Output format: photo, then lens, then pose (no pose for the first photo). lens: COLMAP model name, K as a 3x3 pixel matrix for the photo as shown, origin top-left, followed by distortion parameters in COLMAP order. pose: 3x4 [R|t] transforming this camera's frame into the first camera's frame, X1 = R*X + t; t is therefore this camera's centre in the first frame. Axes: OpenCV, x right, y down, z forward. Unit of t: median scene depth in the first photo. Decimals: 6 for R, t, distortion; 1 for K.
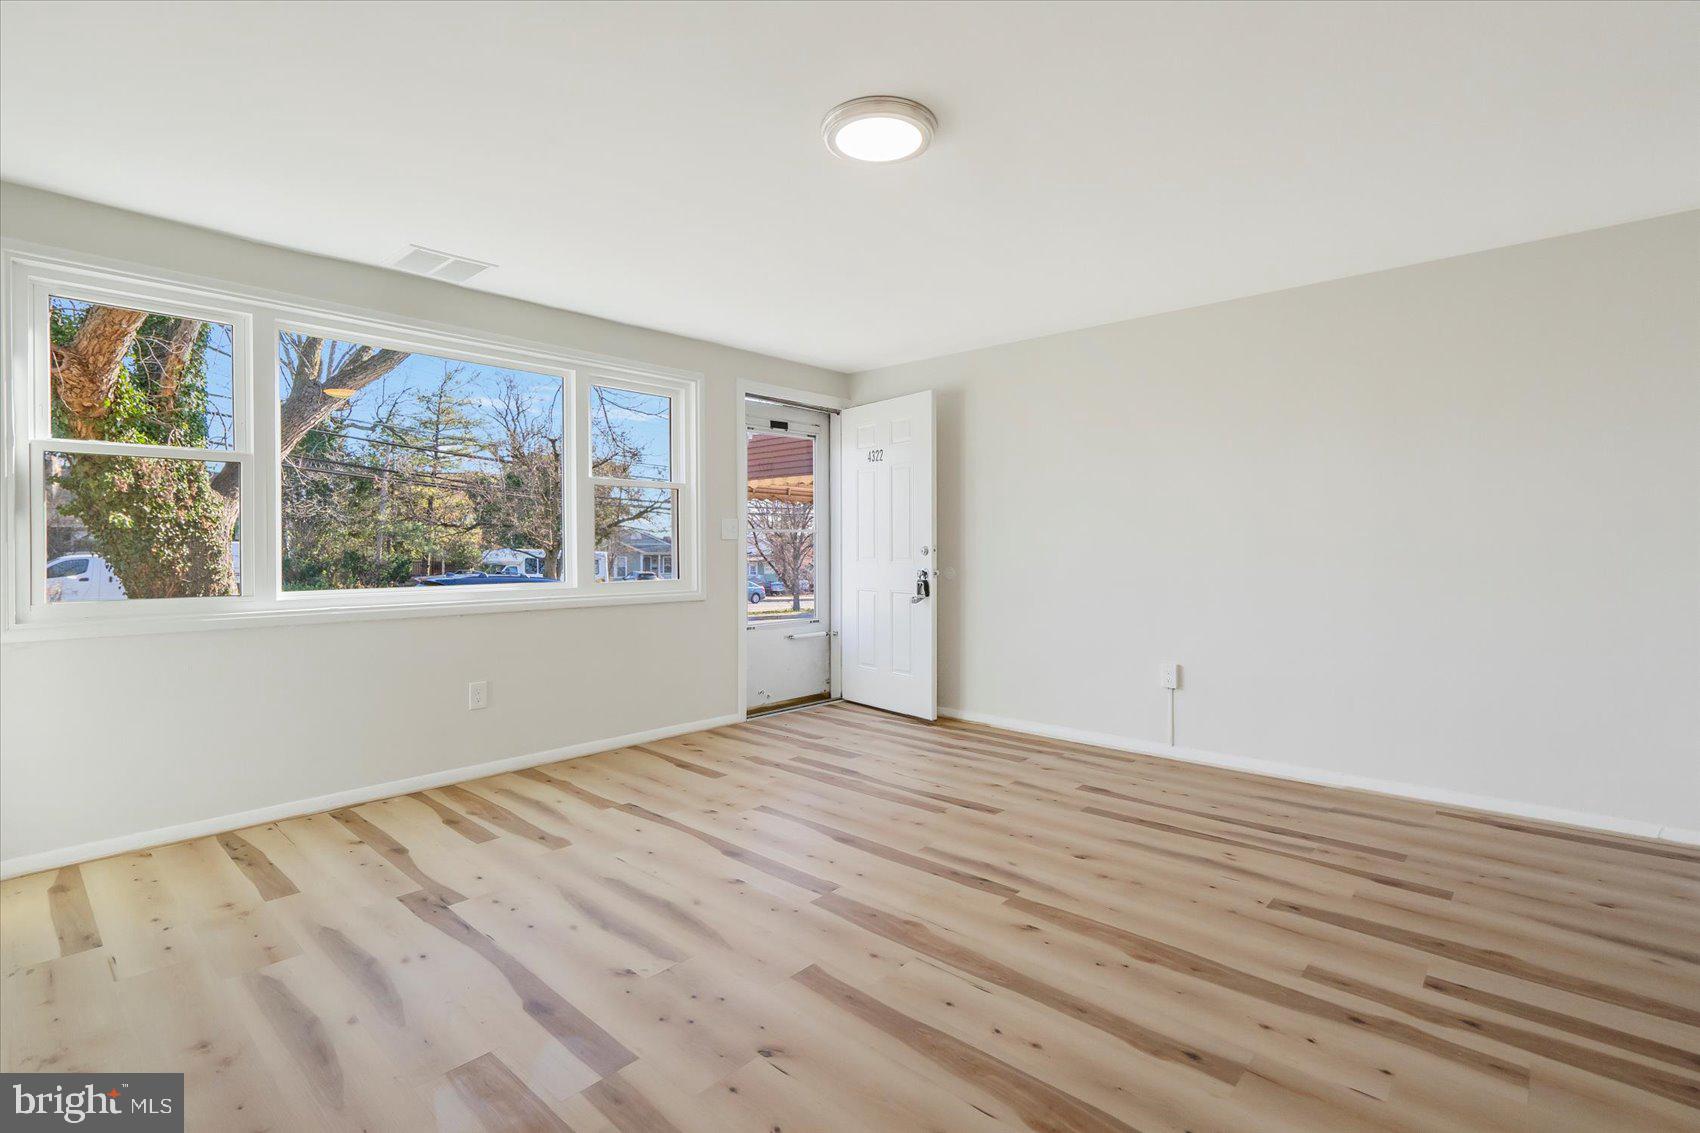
lens RADIAL K [[825.9, 0, 849.5], [0, 825.9, 548.0], [0, 0, 1]] dist [0.000633, 0.000319]
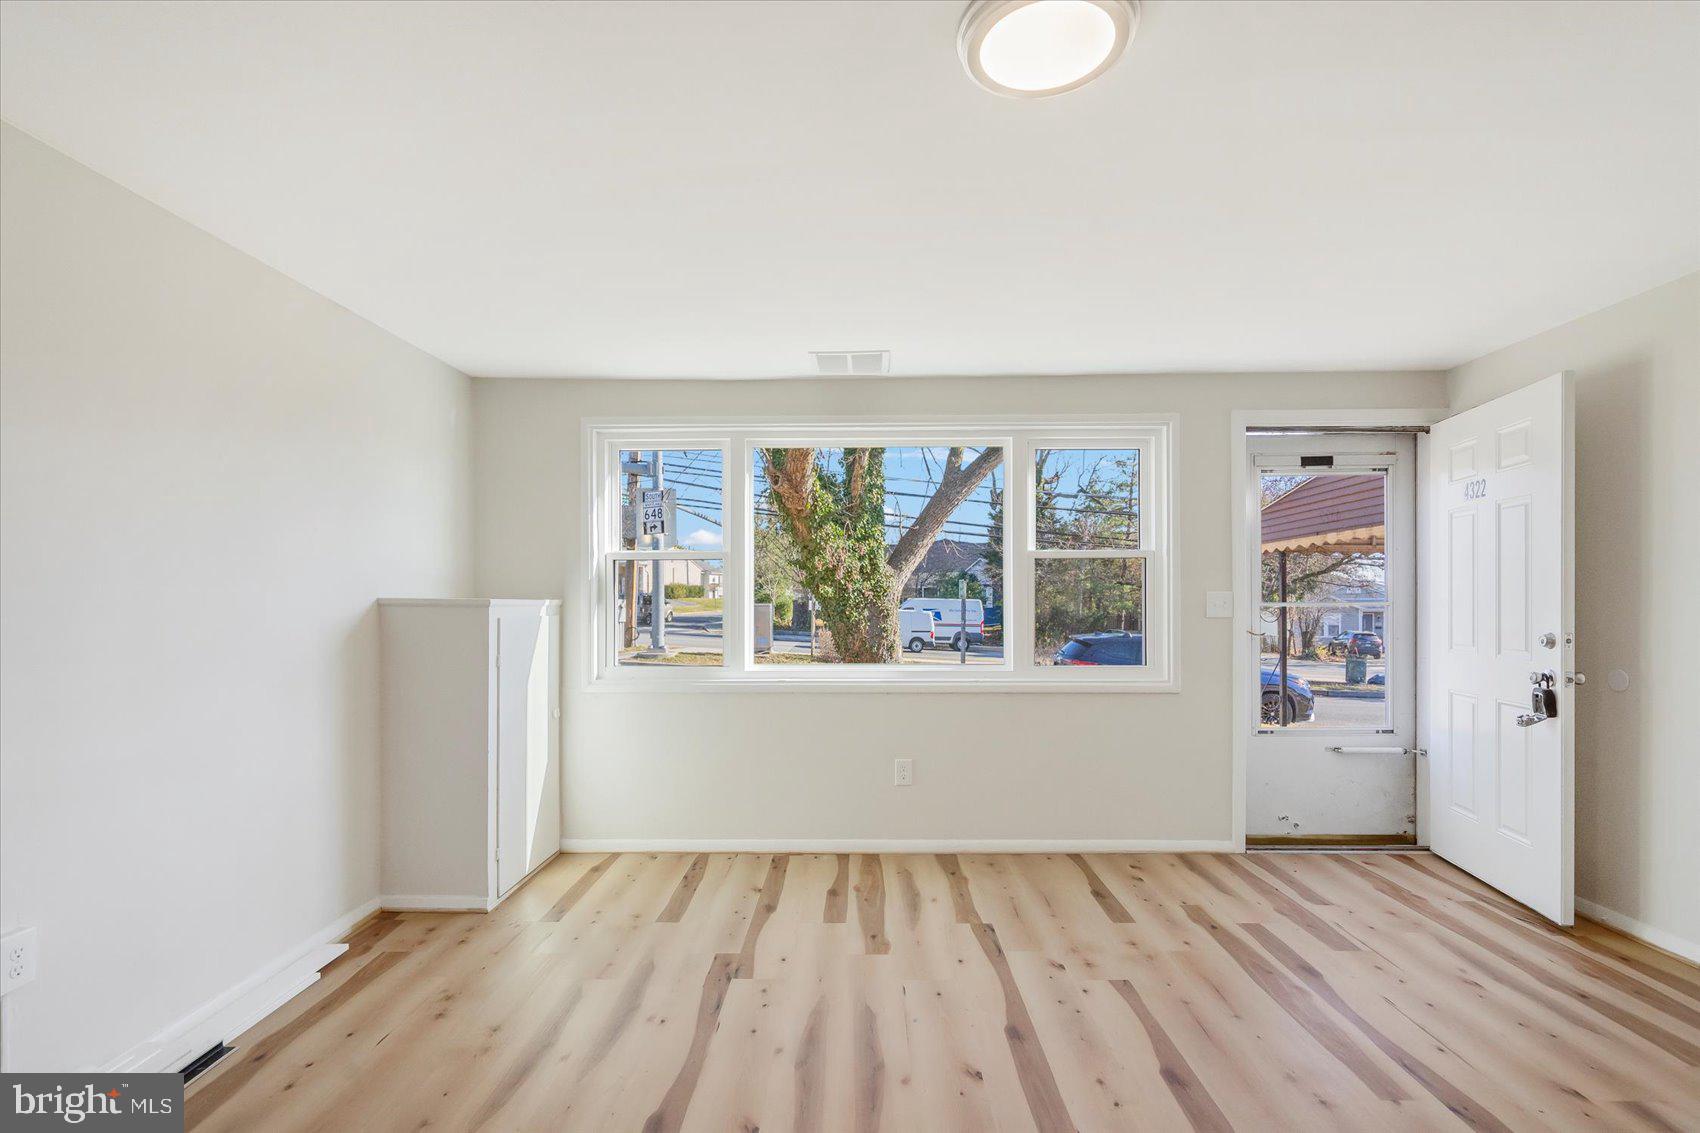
lens RADIAL K [[811.3, 0, 848.3], [0, 811.3, 602.6], [0, 0, 1]] dist [-0.003120, -0.000788]
pose [[0.652157, 0.002676, -0.758079, 0.203816], [0.001210, 0.999989, 0.004571, -0.027808], [0.758083, -0.003898, 0.652147, 0.222557]]
